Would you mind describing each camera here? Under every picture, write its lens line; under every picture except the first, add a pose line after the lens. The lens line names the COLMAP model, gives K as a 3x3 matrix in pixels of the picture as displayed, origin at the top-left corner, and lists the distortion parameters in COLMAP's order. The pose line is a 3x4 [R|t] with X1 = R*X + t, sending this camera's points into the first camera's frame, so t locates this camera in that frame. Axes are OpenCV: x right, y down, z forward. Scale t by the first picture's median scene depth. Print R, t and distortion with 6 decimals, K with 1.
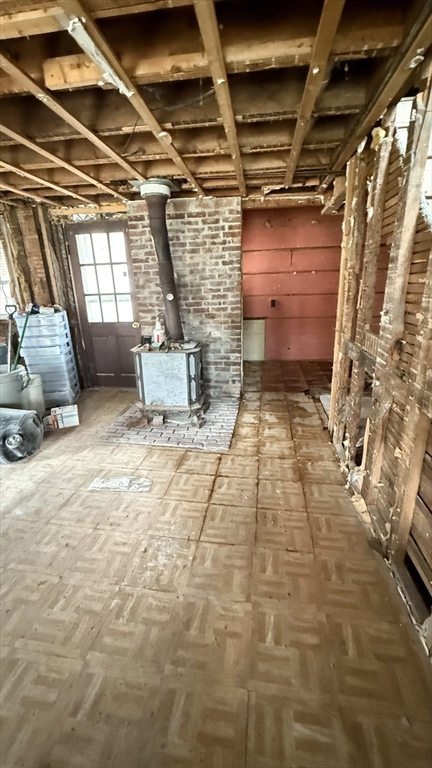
lens RADIAL K [[307.1, 0, 218.9], [0, 307.1, 384.9], [0, 0, 1]] dist [-0.004329, -0.000061]
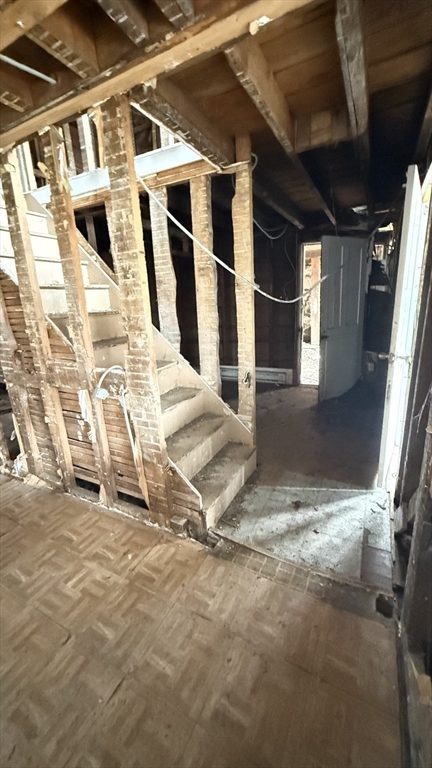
lens RADIAL K [[307.1, 0, 215.4], [0, 307.1, 383.8], [0, 0, 1]] dist [-0.004329, -0.000061]
pose [[0.341398, -0.234049, 0.910312, -0.429441], [0.322405, 0.938902, 0.120487, 0.125210], [-0.882894, 0.252355, 0.395999, -0.350927]]
